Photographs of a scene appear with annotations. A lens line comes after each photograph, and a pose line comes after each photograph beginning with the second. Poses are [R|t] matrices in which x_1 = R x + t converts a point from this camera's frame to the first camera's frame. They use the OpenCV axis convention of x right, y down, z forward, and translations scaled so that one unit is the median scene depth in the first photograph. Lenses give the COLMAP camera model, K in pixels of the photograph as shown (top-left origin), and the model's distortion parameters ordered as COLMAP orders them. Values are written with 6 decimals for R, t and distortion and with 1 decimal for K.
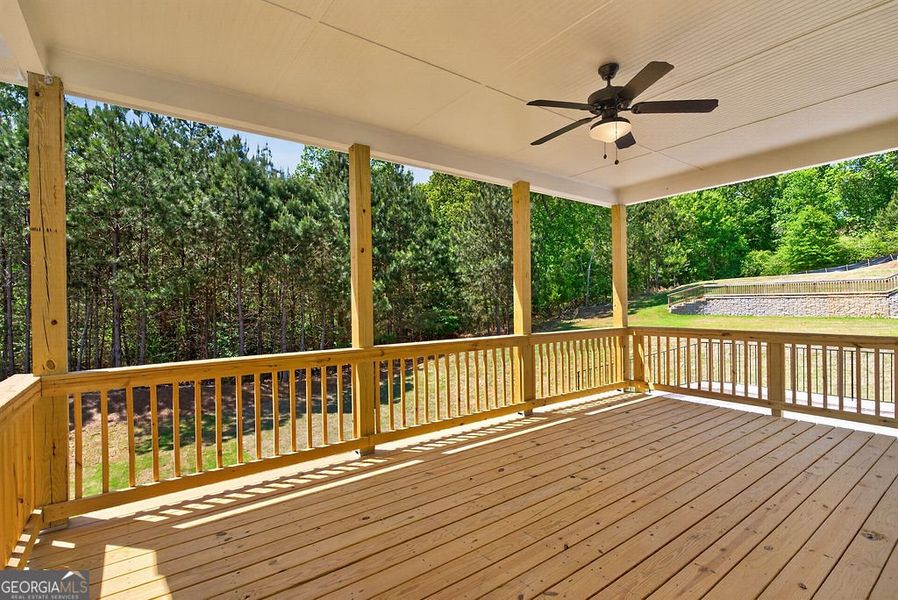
lens RADIAL K [[428.7, 0, 445.6], [0, 428.7, 300.0], [0, 0, 1]] dist [0.000423, -0.000735]
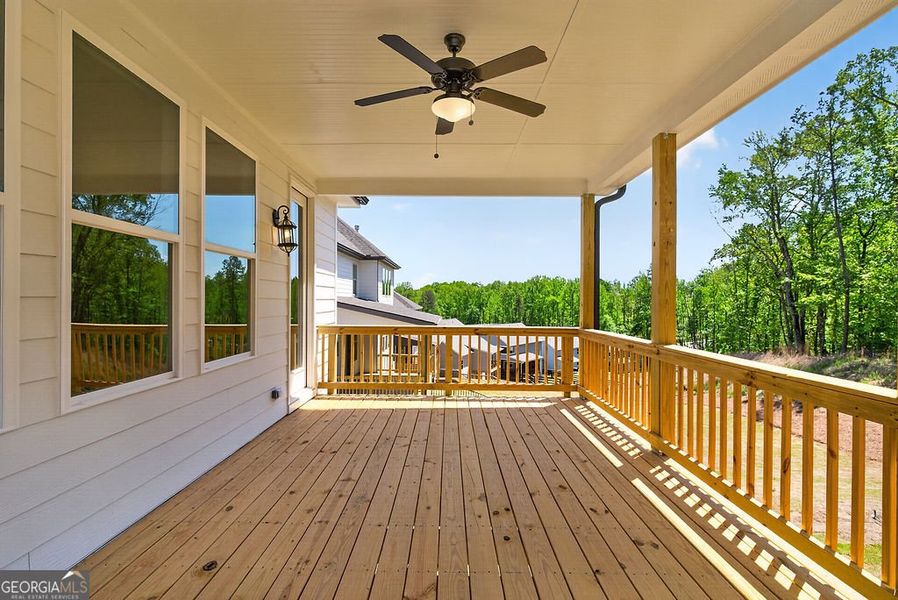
lens RADIAL K [[428.7, 0, 445.6], [0, 428.7, 300.0], [0, 0, 1]] dist [0.000423, -0.000735]
pose [[-0.599697, 0.012084, -0.800136, 0.959635], [0.004204, 0.999920, 0.011950, -0.001441], [0.800216, 0.003803, -0.599699, 1.310140]]
